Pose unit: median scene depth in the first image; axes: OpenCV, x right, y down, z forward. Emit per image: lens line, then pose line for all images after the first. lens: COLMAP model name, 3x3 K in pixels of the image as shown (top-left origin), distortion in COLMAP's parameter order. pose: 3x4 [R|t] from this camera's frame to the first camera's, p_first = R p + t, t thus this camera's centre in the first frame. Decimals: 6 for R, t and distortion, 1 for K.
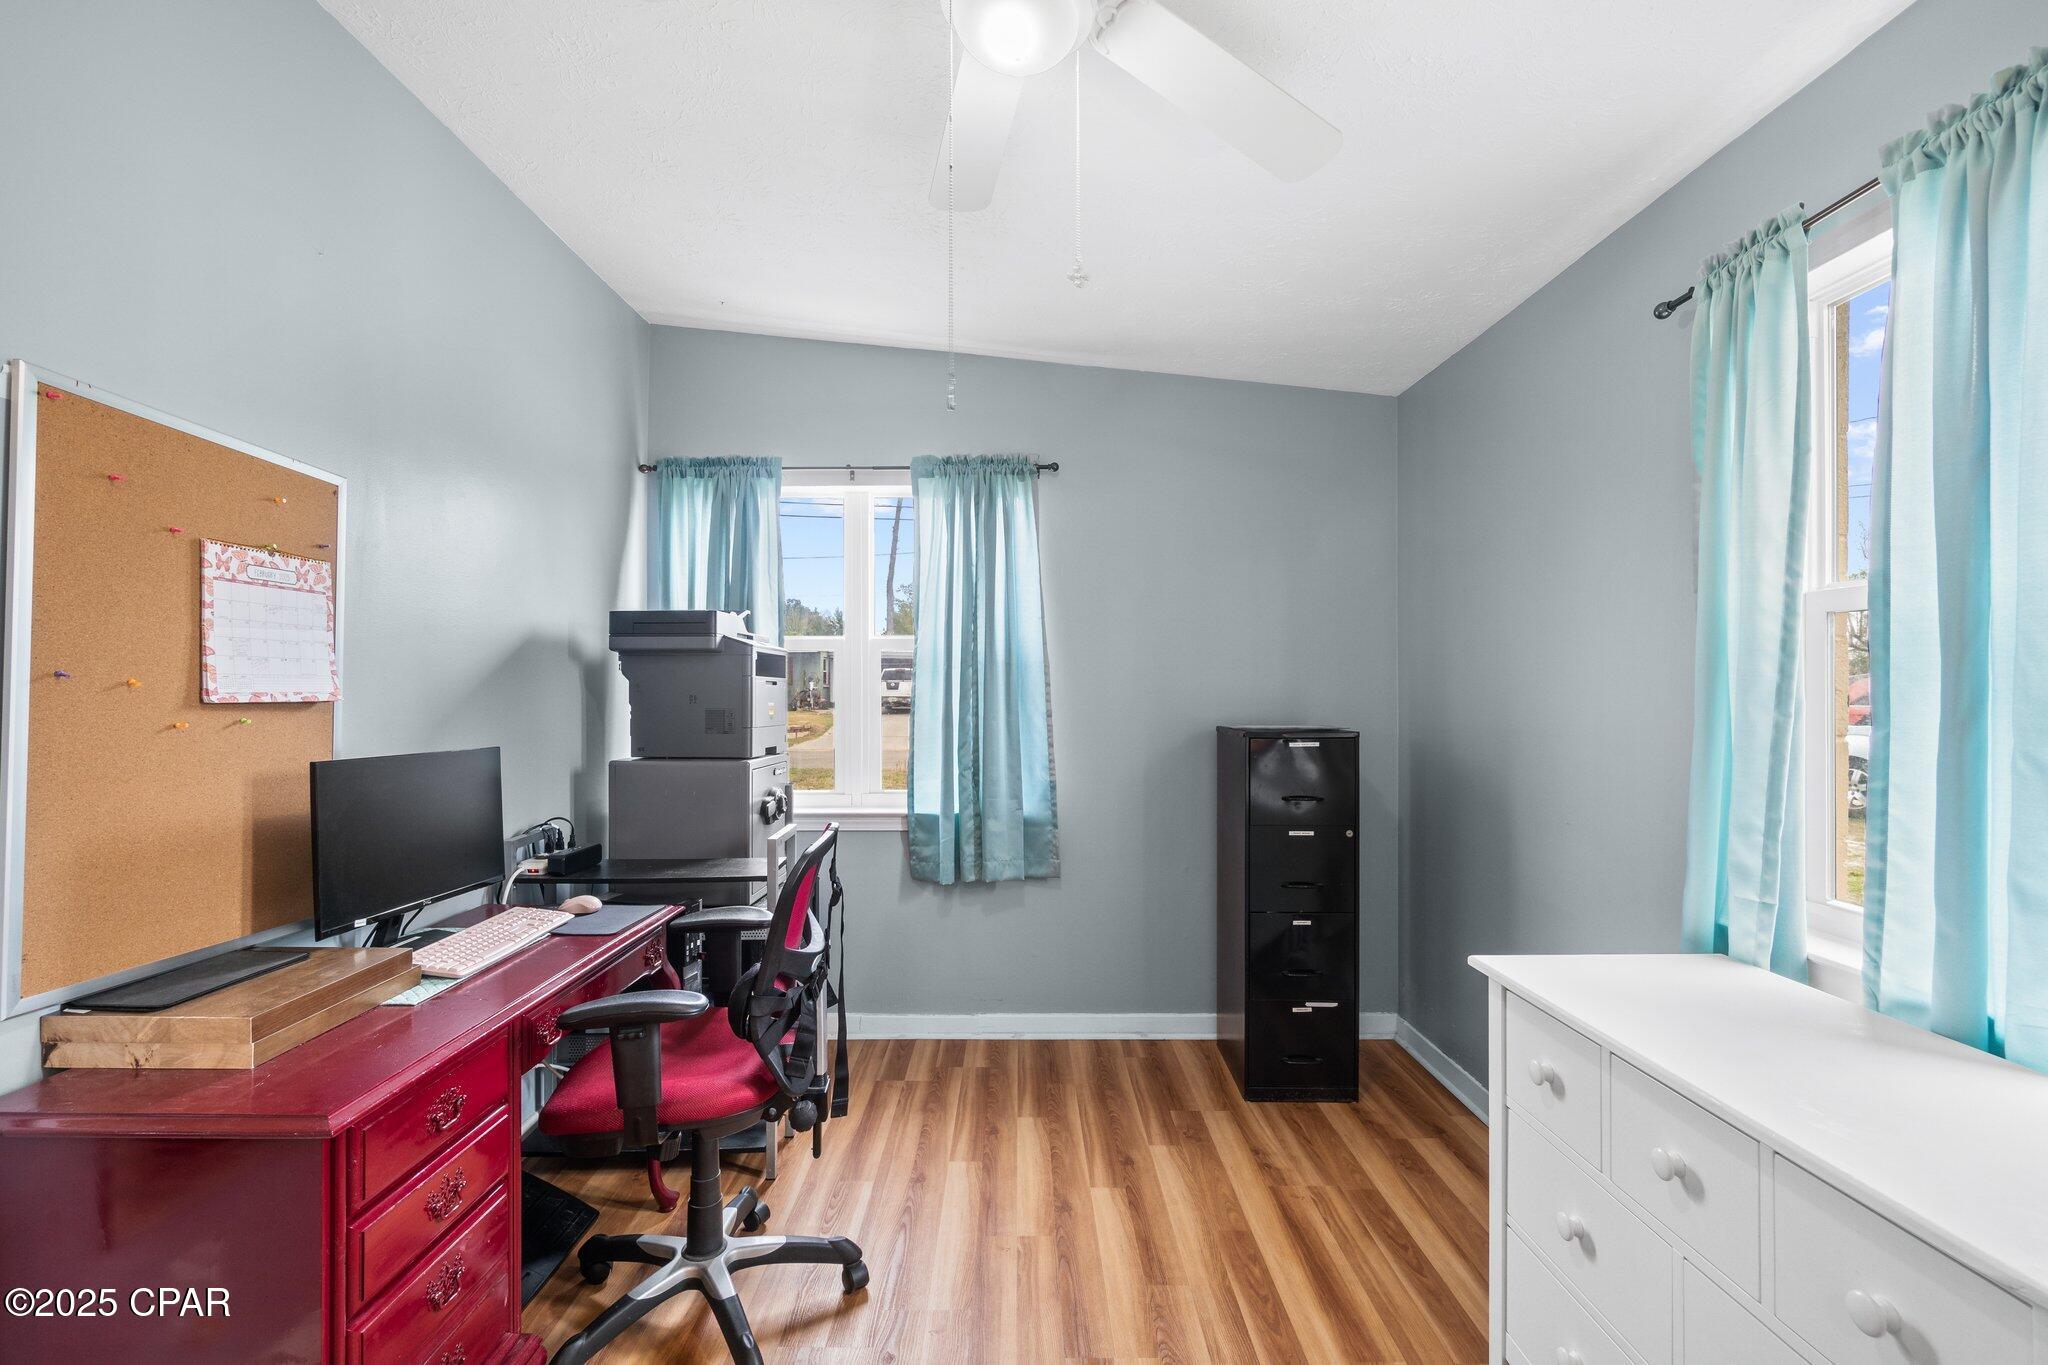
lens RADIAL K [[880.1, 0, 1022.8], [0, 880.1, 673.3], [0, 0, 1]] dist [-0.000924, 0.000000]
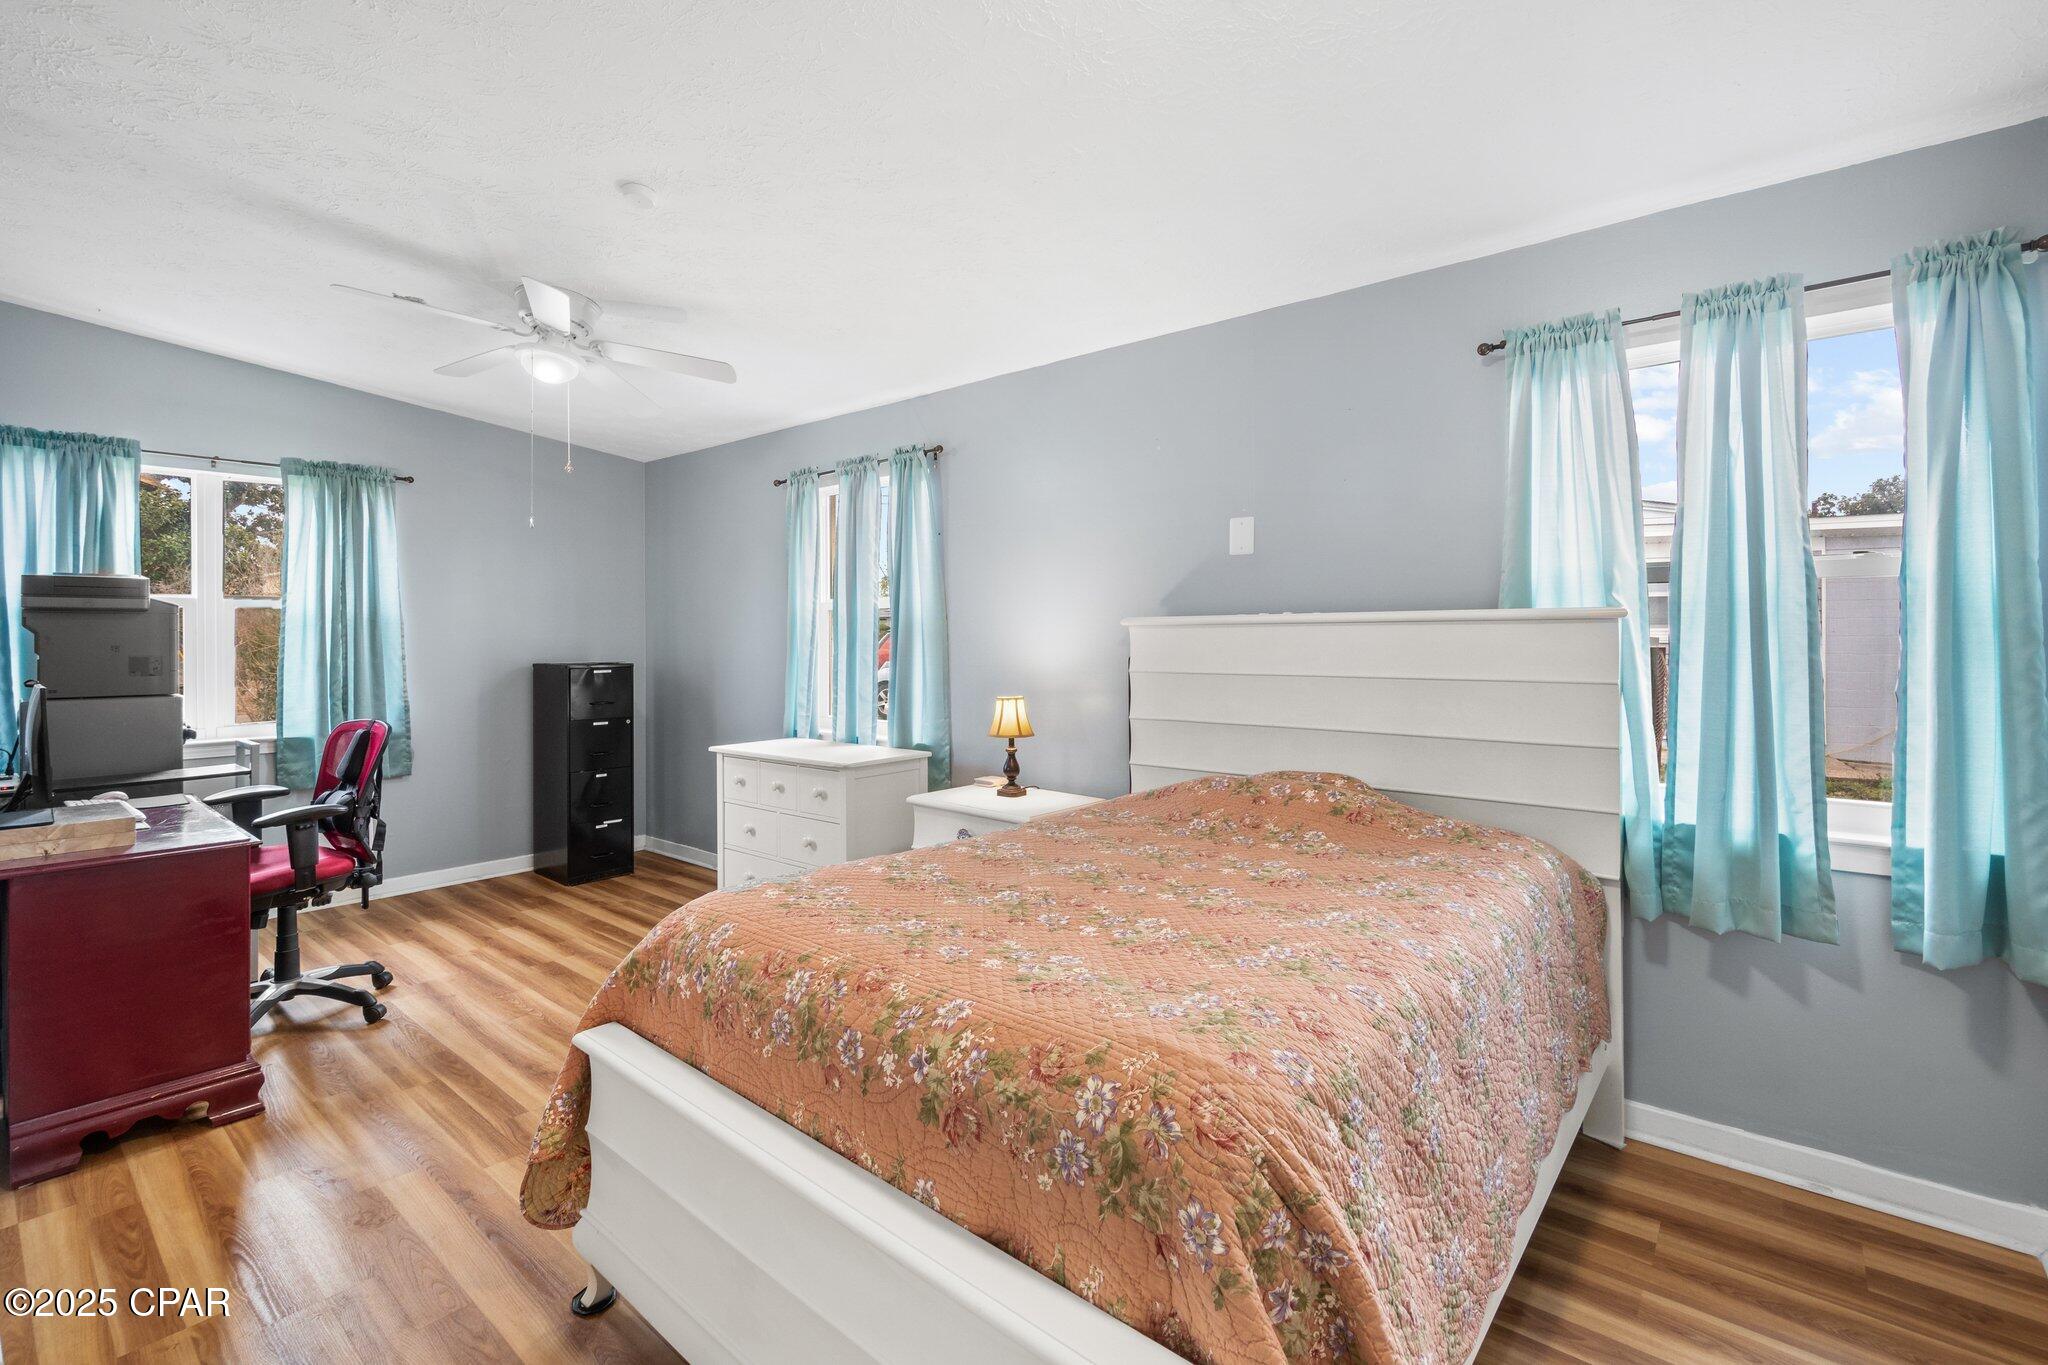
lens RADIAL K [[897.5, 0, 1015.9], [0, 897.5, 664.9], [0, 0, 1]] dist [0.000148, 0.000477]
pose [[0.639803, -0.025415, 0.768119, -0.458492], [-0.011392, 0.999030, 0.042544, -0.013874], [-0.768455, -0.035970, 0.638893, -0.663742]]
